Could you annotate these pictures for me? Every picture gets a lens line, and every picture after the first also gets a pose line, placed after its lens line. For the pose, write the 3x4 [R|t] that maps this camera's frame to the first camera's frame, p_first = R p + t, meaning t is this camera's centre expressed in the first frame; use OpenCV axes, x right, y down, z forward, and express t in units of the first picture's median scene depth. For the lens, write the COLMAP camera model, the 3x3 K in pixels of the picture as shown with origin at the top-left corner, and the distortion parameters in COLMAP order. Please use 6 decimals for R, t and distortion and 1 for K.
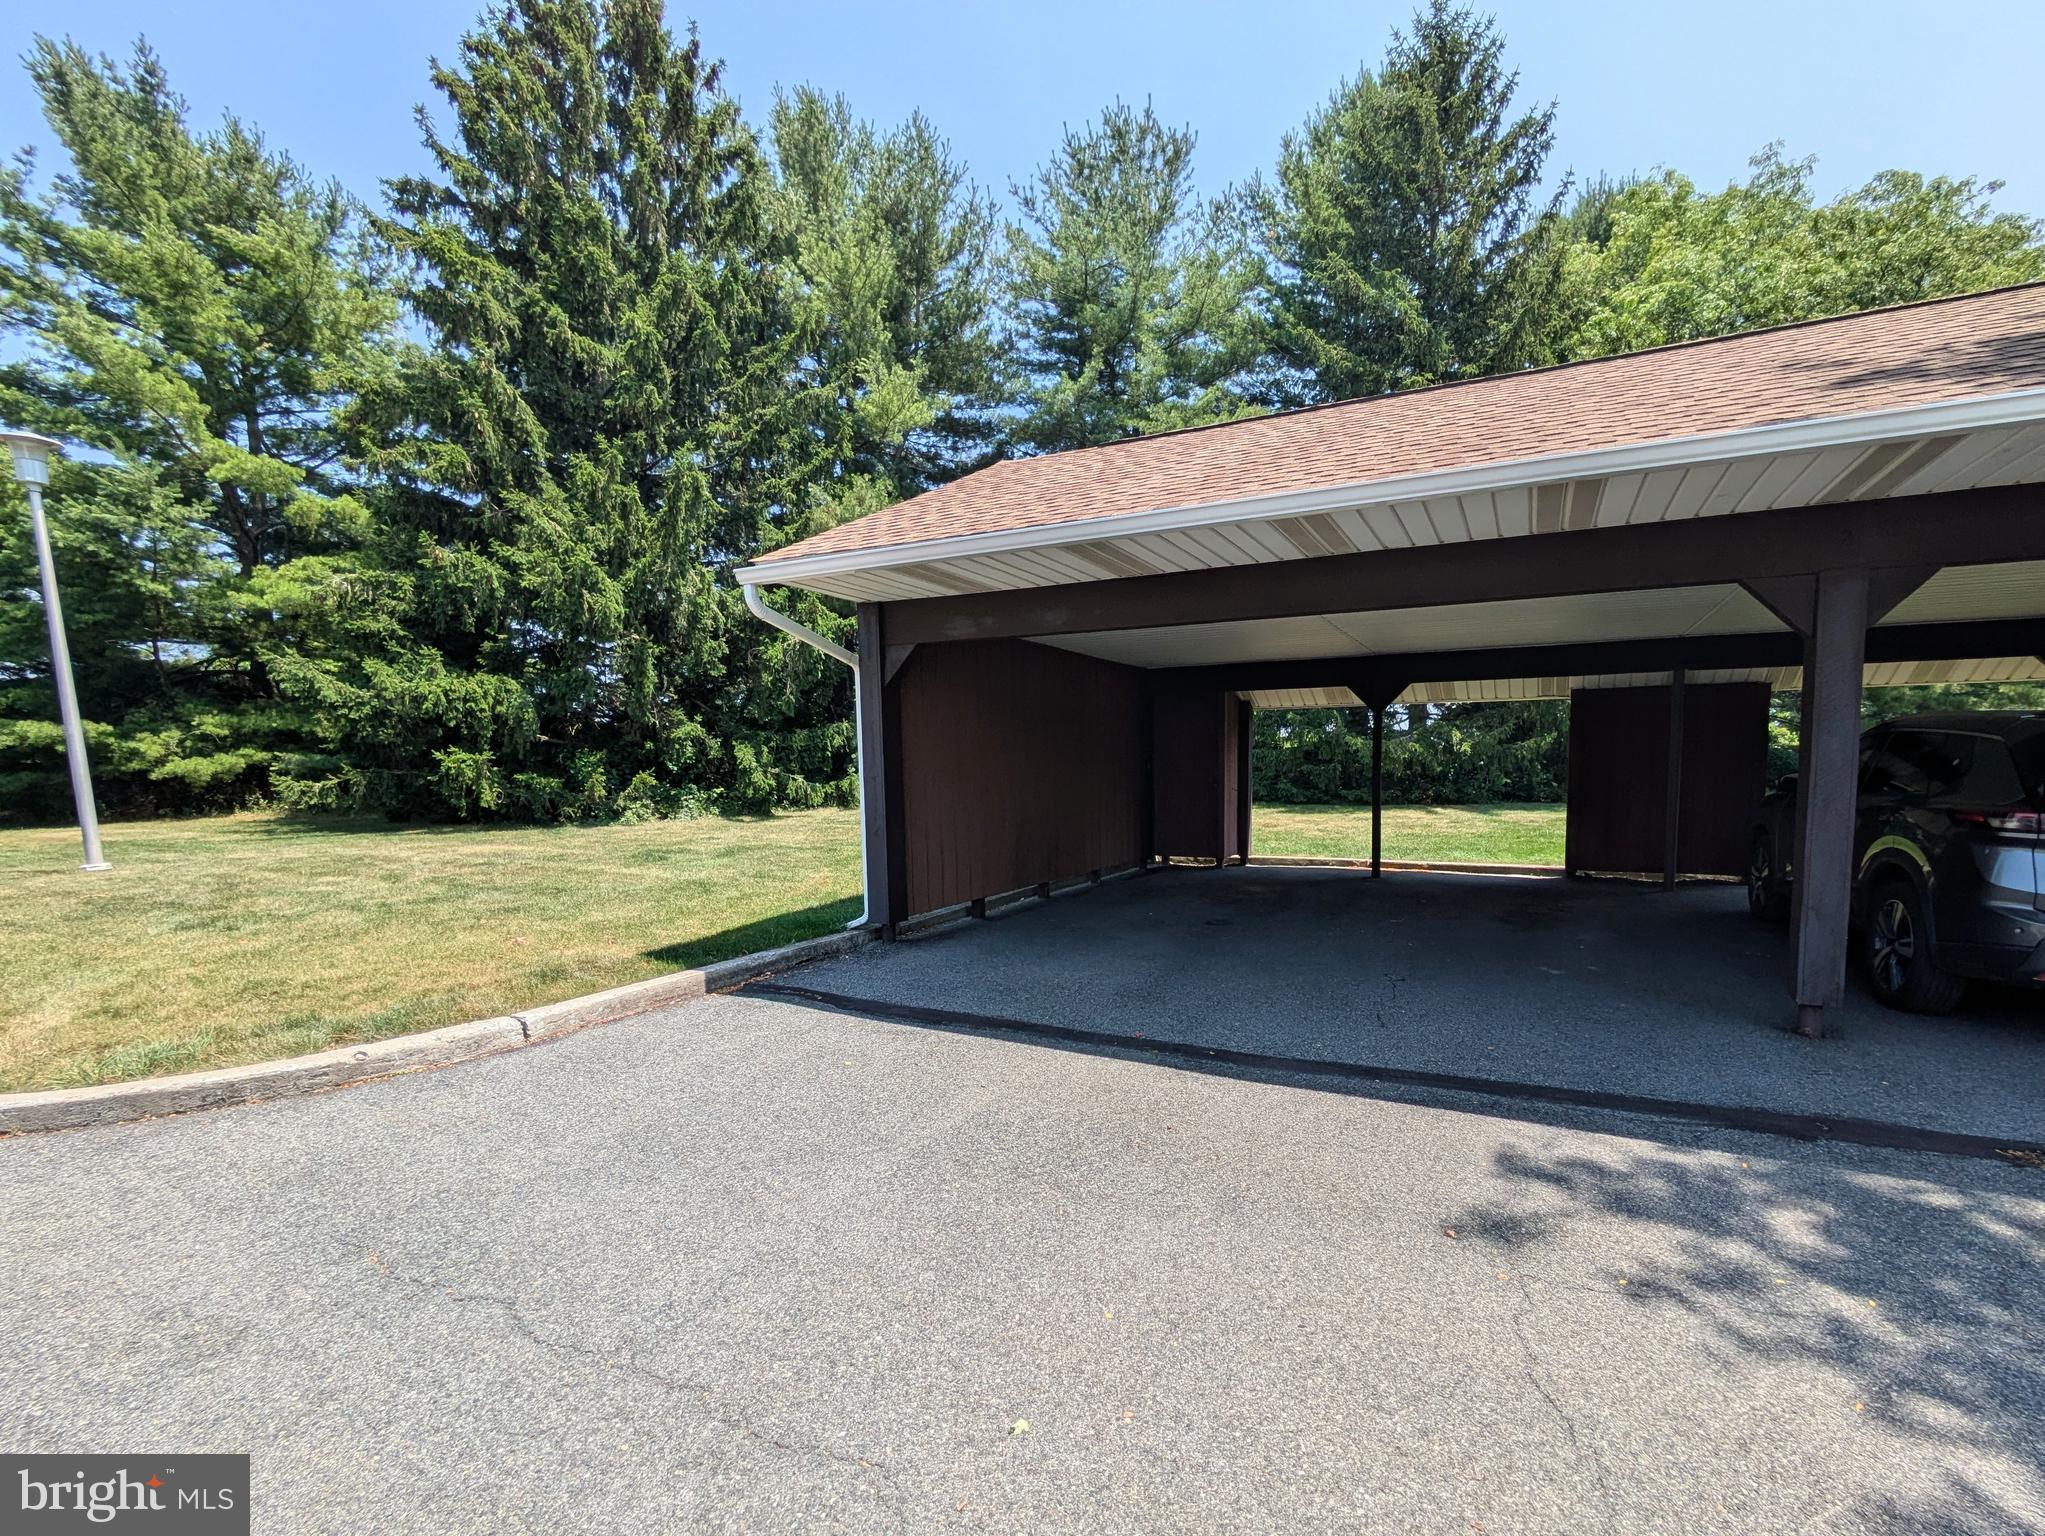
lens RADIAL K [[859.8, 0, 1140.7], [0, 859.8, 840.1], [0, 0, 1]] dist [-0.003595, 0.004371]
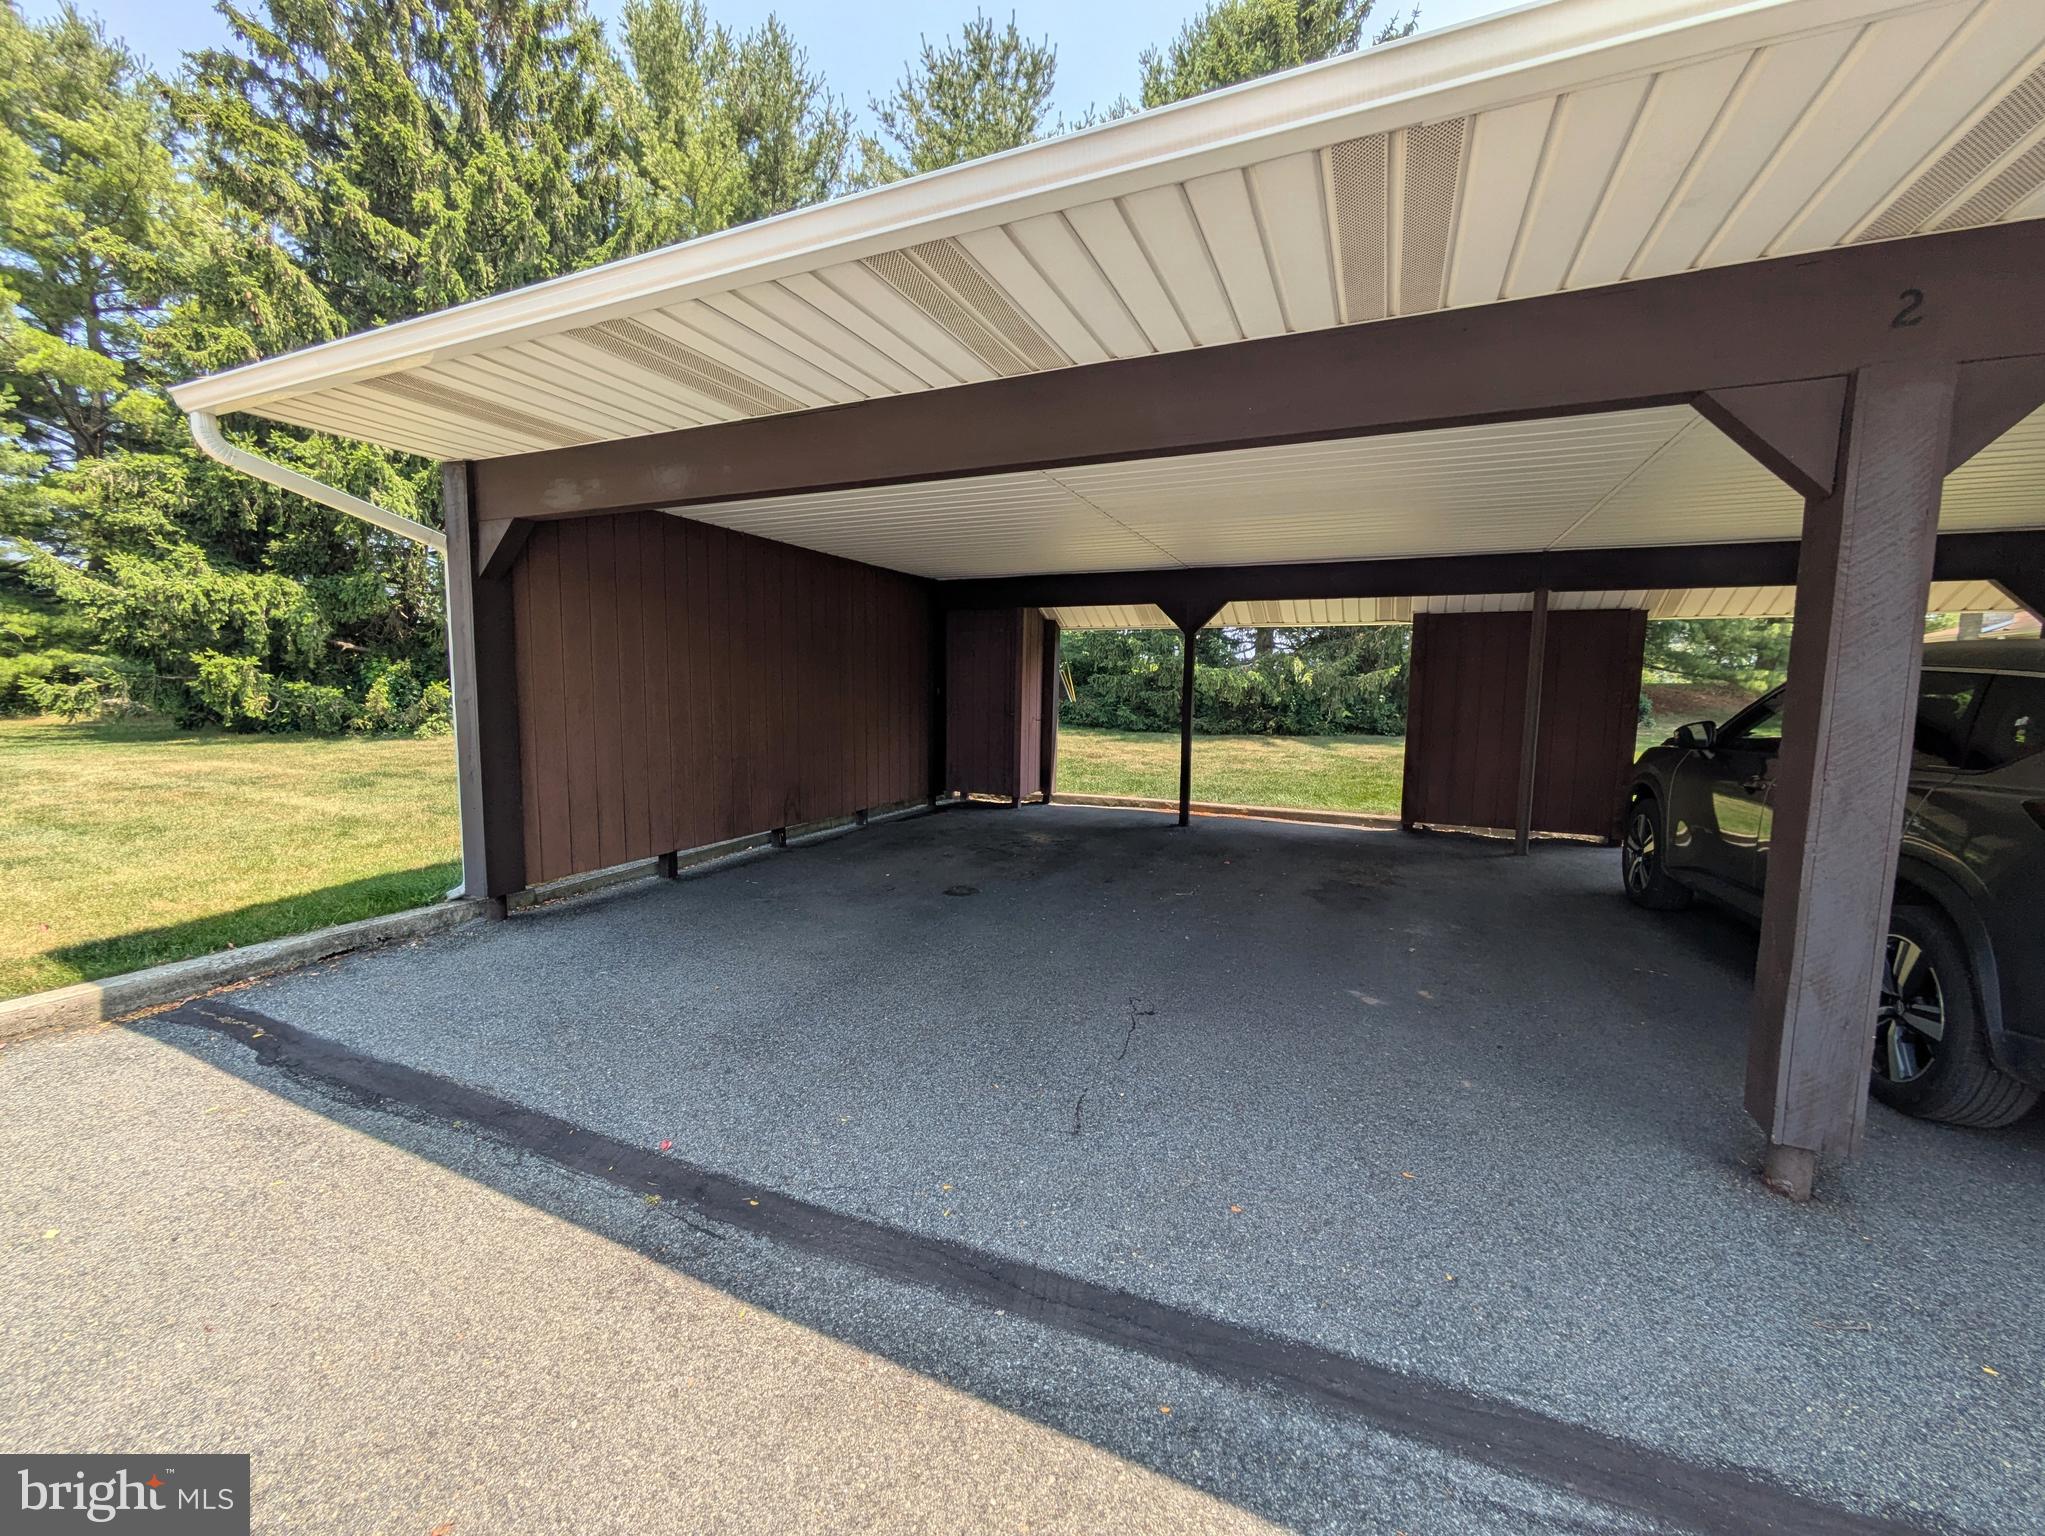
lens RADIAL K [[803.7, 0, 1022.5], [0, 803.7, 768.0], [0, 0, 1]] dist [-0.000448, 0.000386]
pose [[0.999701, 0.022639, 0.009192, 0.062425], [-0.022759, 0.999655, 0.013111, -0.013243], [-0.008892, -0.013316, 0.999872, 0.116200]]
